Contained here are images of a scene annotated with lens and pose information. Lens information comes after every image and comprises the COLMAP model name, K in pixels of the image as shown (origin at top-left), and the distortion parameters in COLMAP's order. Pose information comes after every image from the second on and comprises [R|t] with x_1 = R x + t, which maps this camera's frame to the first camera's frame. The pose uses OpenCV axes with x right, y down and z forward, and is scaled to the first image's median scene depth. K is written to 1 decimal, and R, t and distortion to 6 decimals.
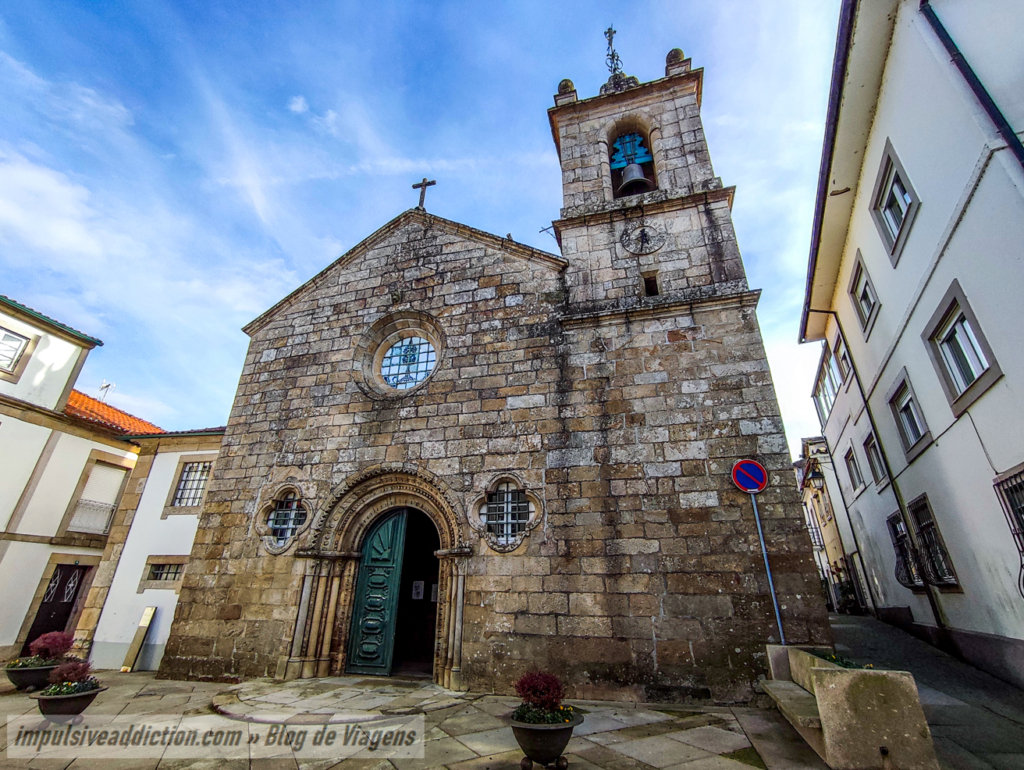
lens RADIAL K [[462.2, 0, 512.0], [0, 462.2, 385.0], [0, 0, 1]] dist [-0.054485, 0.048225]
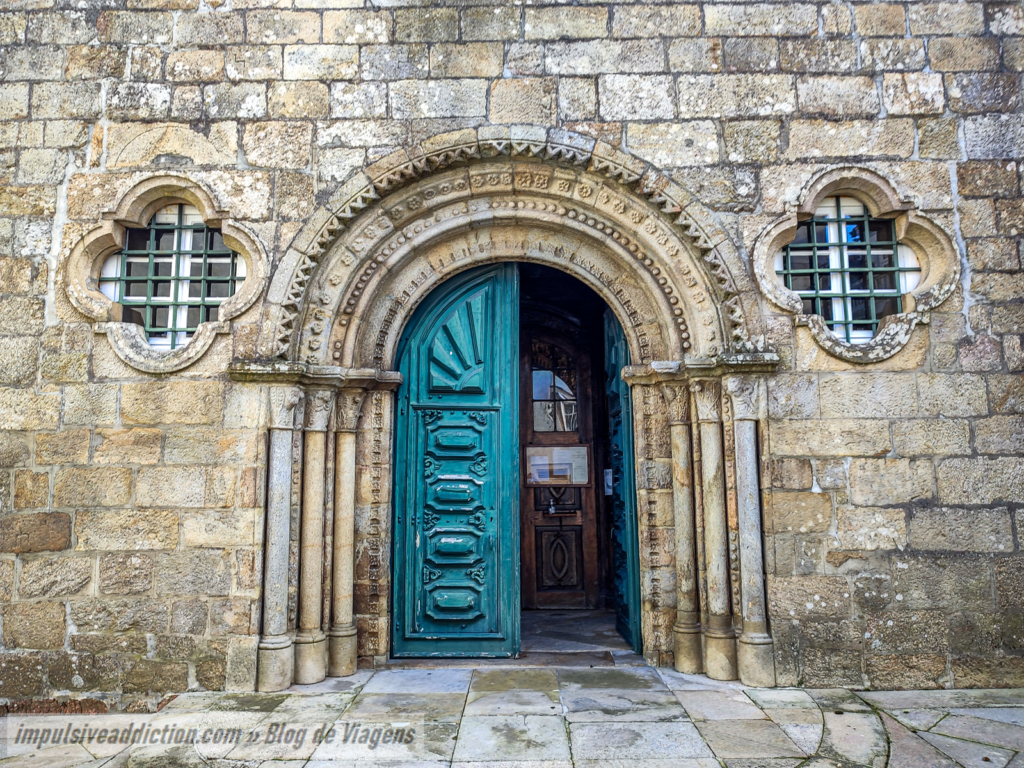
lens RADIAL K [[727.7, 0, 512.0], [0, 727.7, 384.0], [0, 0, 1]] dist [0.015574, -0.004340]
pose [[0.964249, 0.014310, 0.264612, -0.419204], [-0.090834, 0.955896, 0.279307, 0.207628], [-0.248945, -0.293357, 0.923021, 0.437698]]
